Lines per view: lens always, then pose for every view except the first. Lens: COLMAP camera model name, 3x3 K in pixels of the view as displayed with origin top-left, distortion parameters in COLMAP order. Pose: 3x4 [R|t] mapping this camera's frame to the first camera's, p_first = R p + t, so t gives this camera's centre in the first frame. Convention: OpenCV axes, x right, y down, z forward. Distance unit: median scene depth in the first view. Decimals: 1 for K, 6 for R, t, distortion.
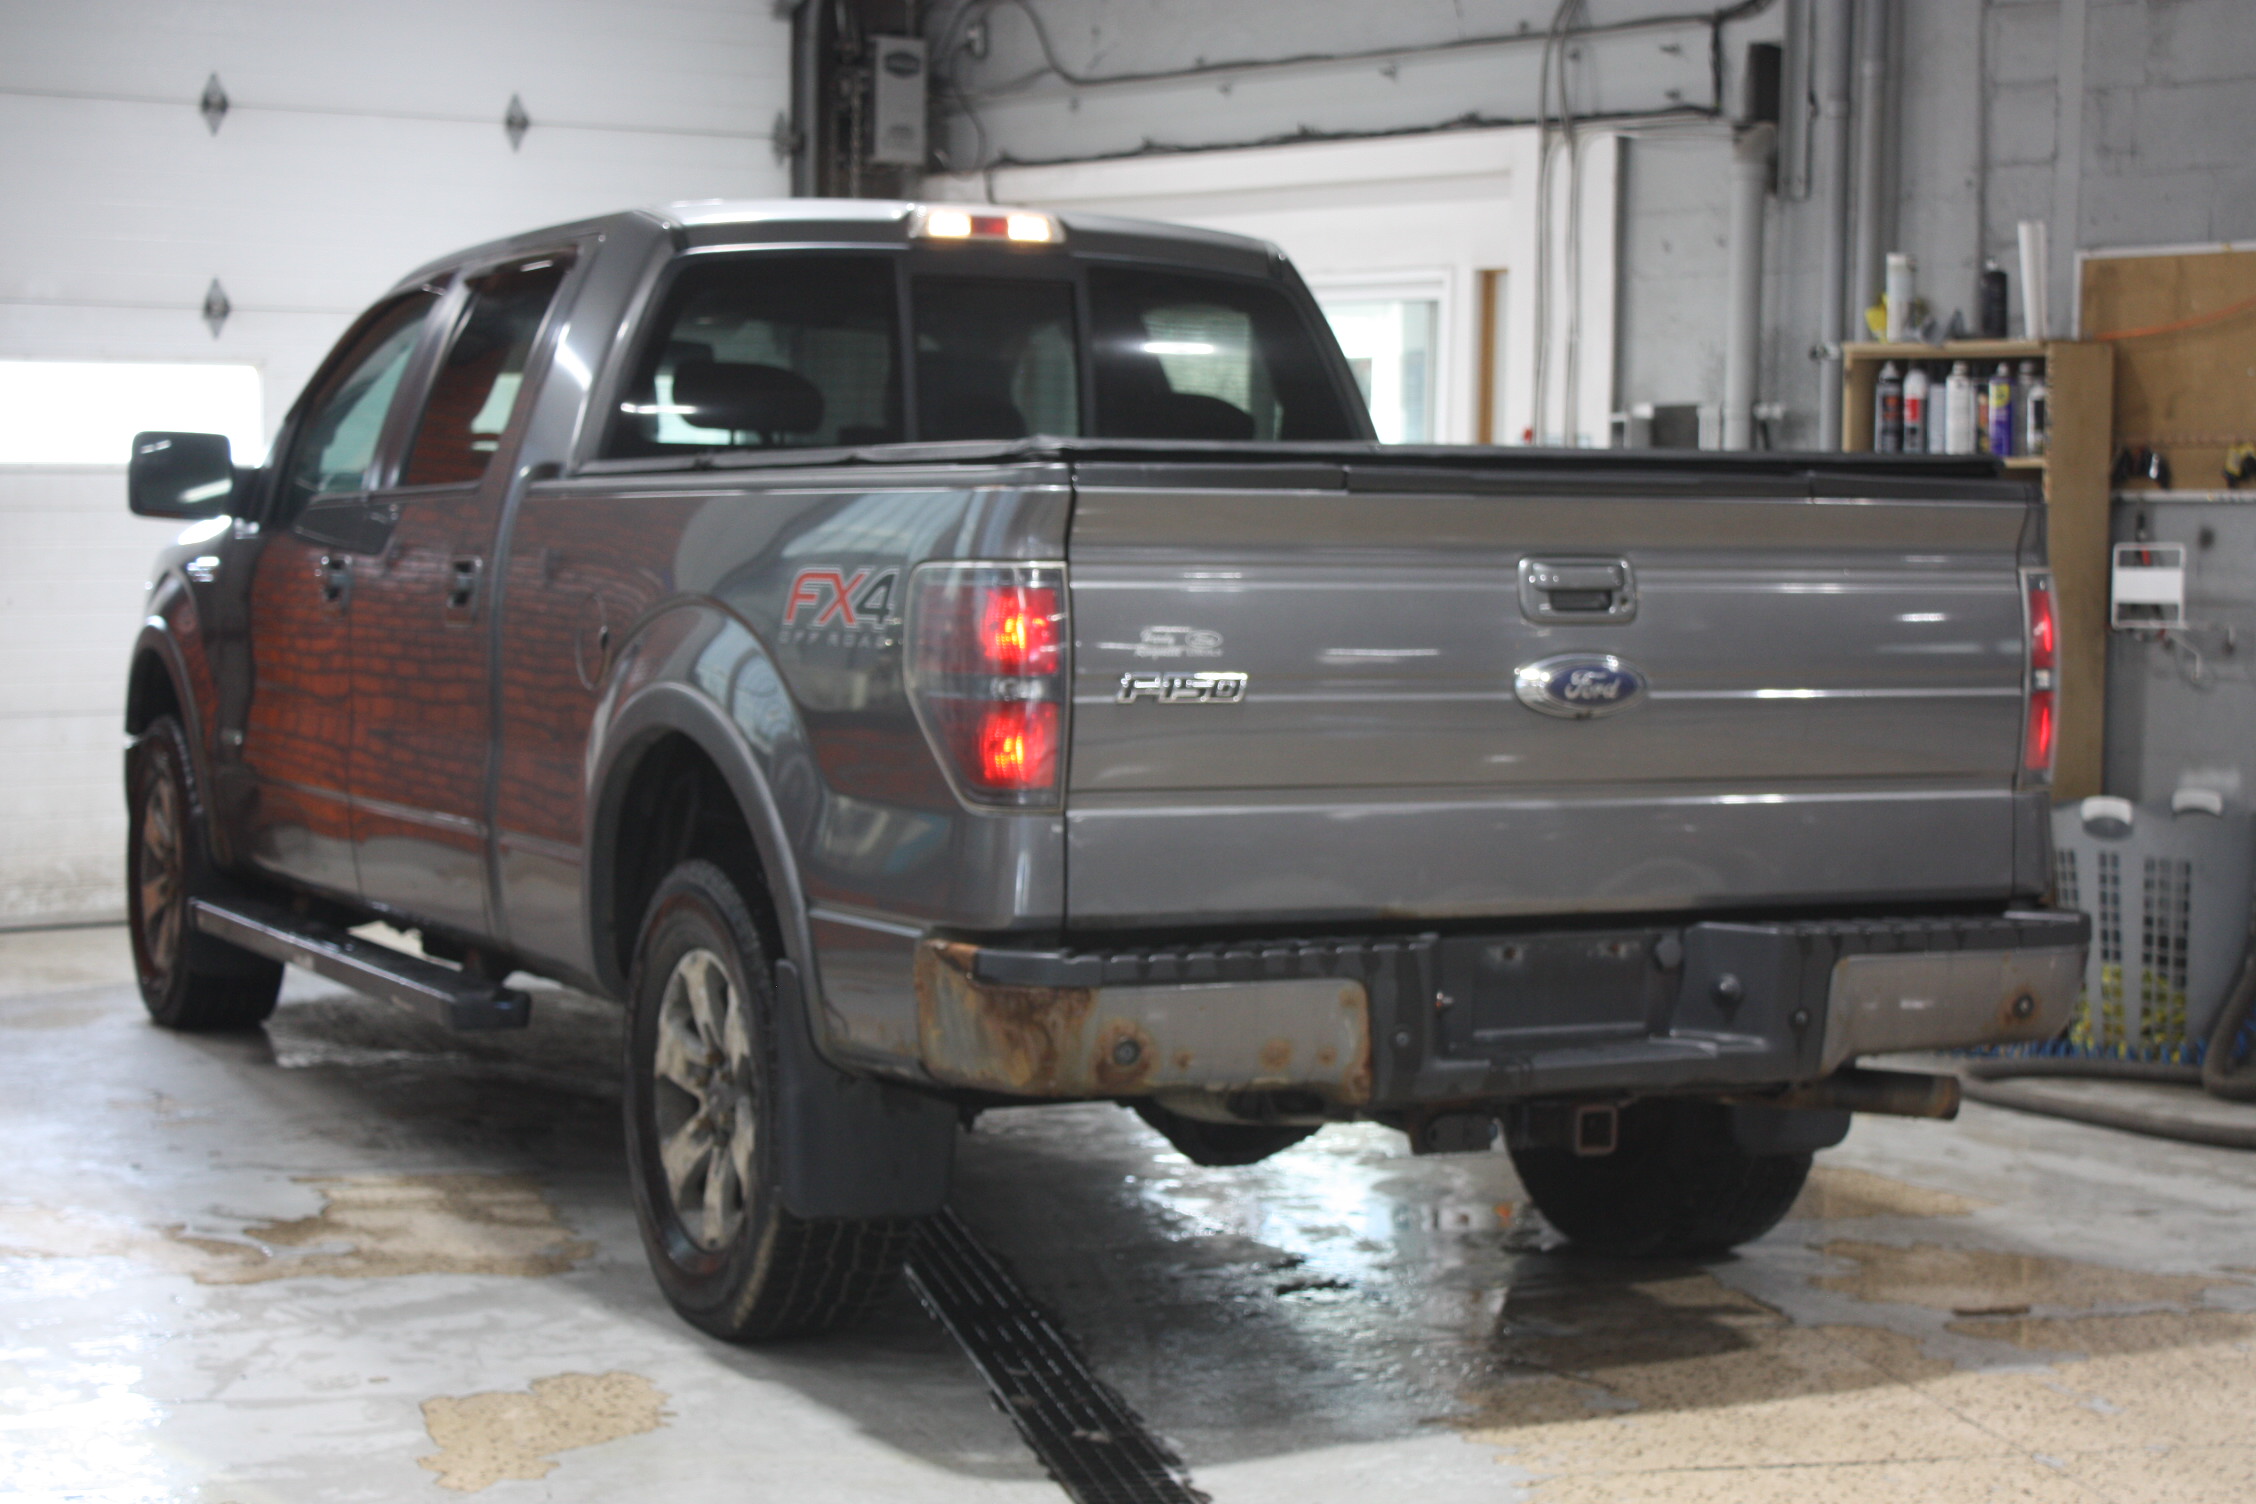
lens RADIAL K [[4312.9, 0, 1128.0], [0, 4312.9, 752.0], [0, 0, 1]] dist [-0.056464, -0.130790]
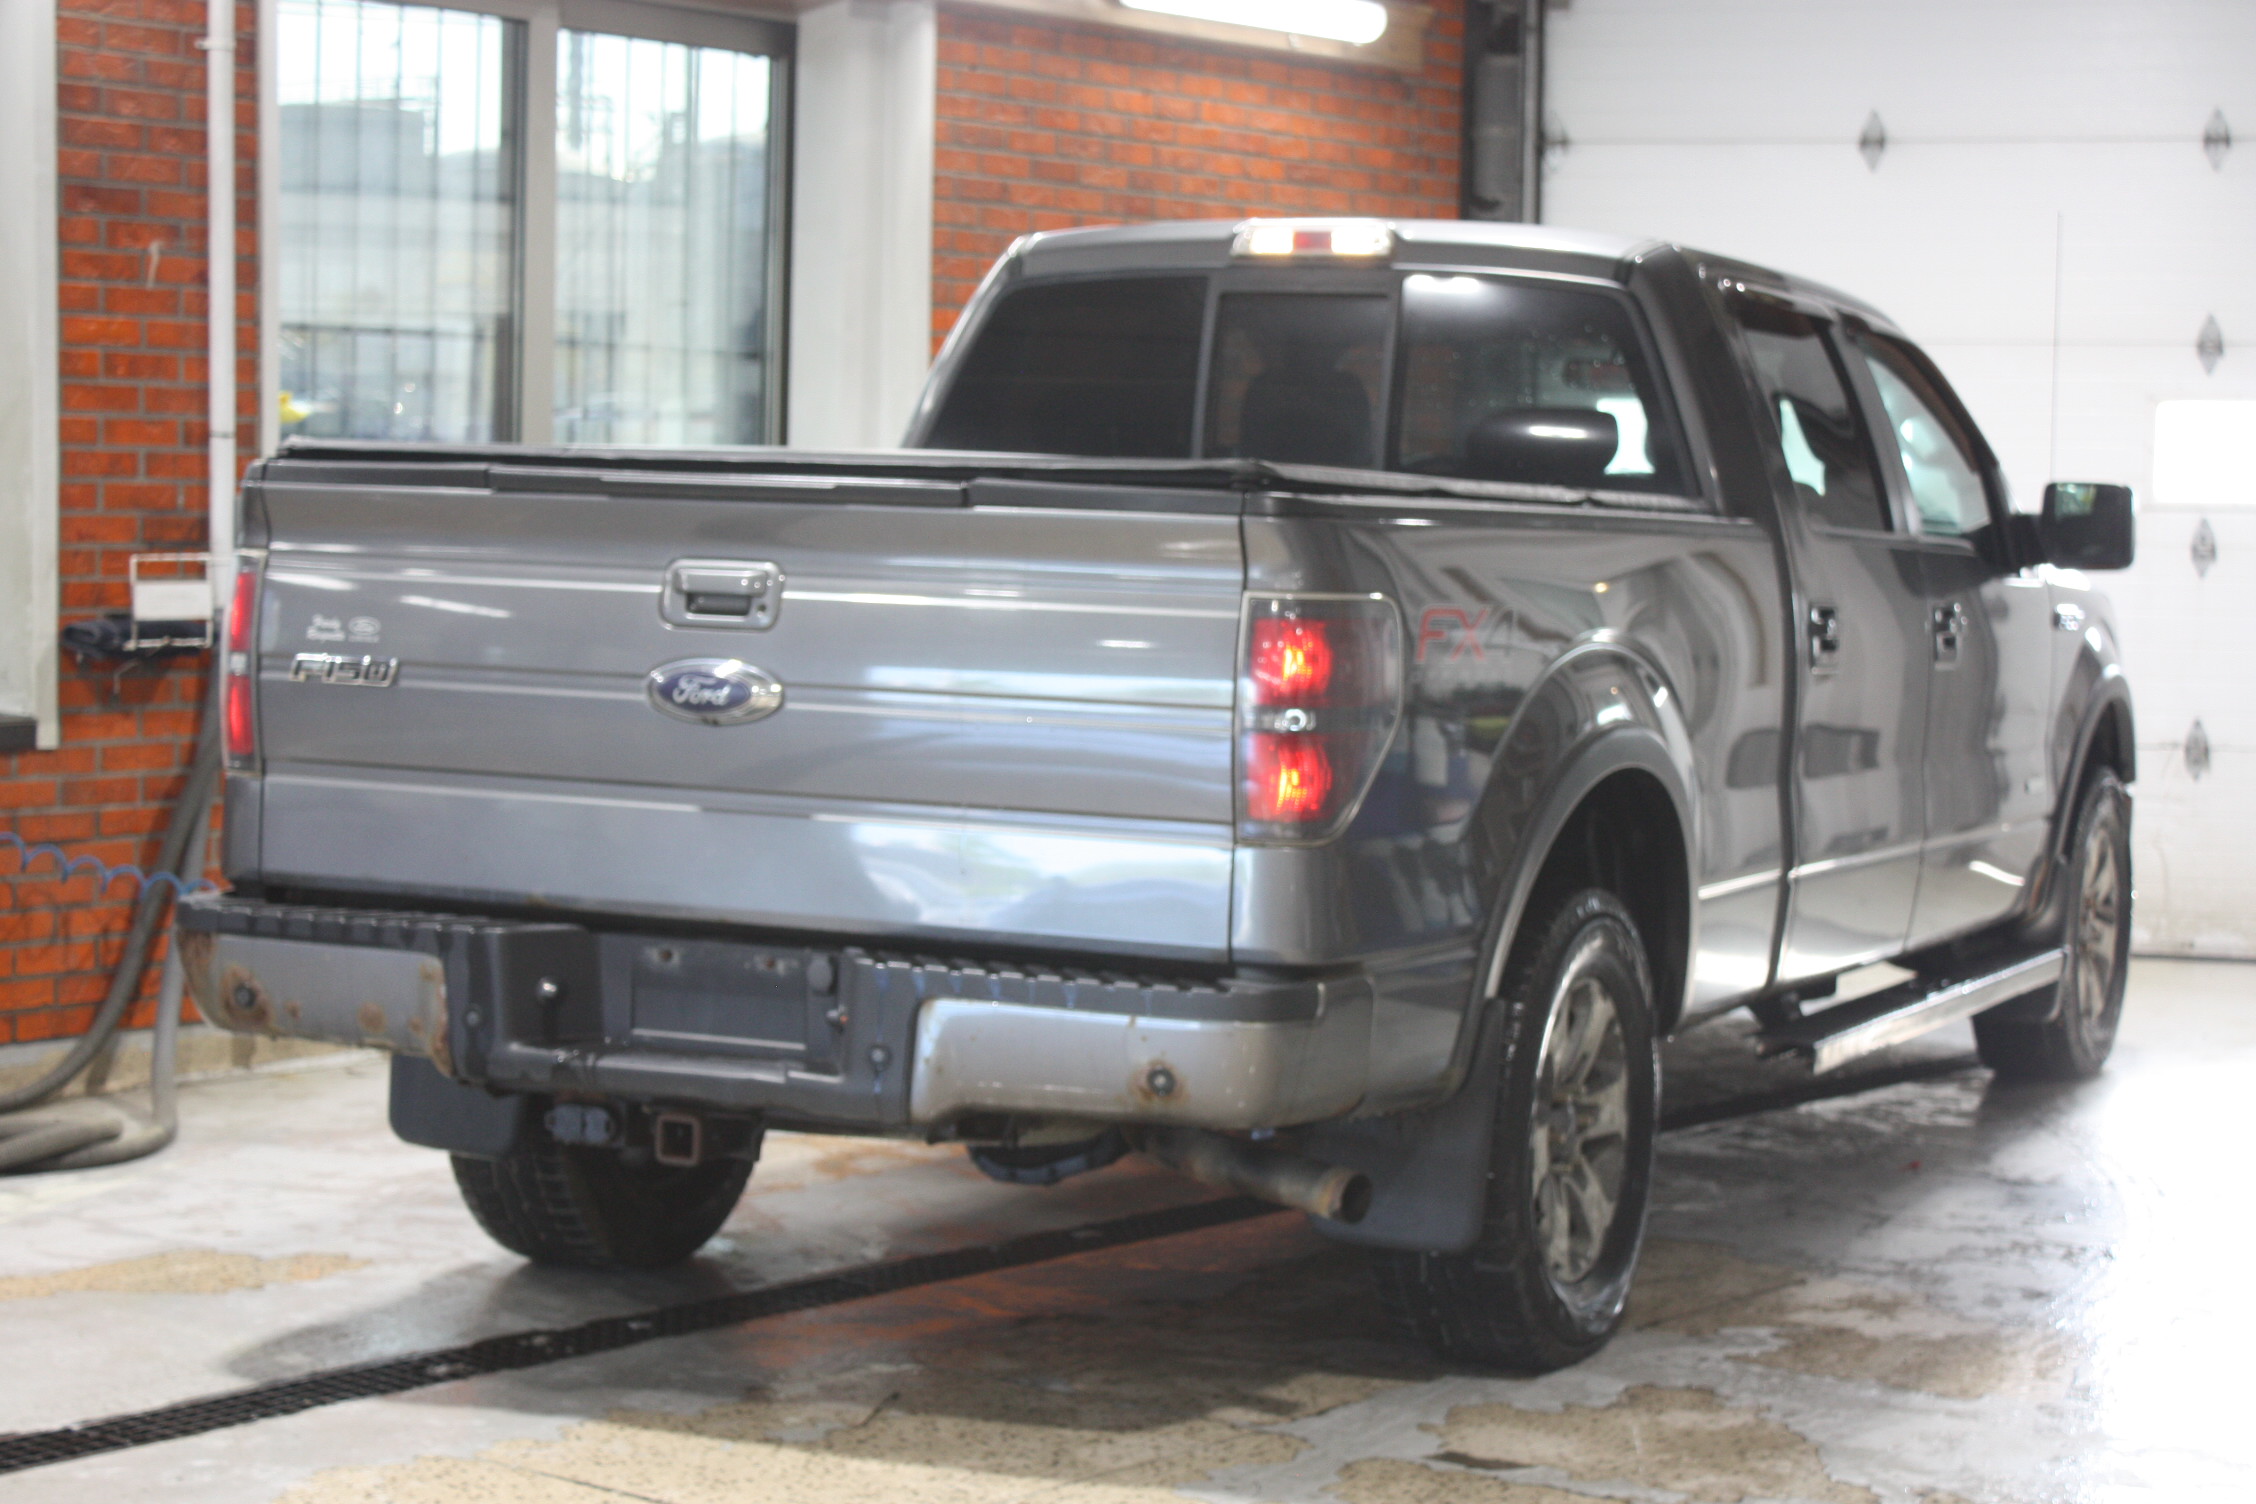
lens RADIAL K [[4312.9, 0, 1128.0], [0, 4312.9, 752.0], [0, 0, 1]] dist [-0.056464, -0.130790]
pose [[0.620832, 0.053909, -0.782088, 0.940950], [-0.065488, 0.997712, 0.016787, -0.024404], [0.781203, 0.040796, 0.622942, 0.461425]]
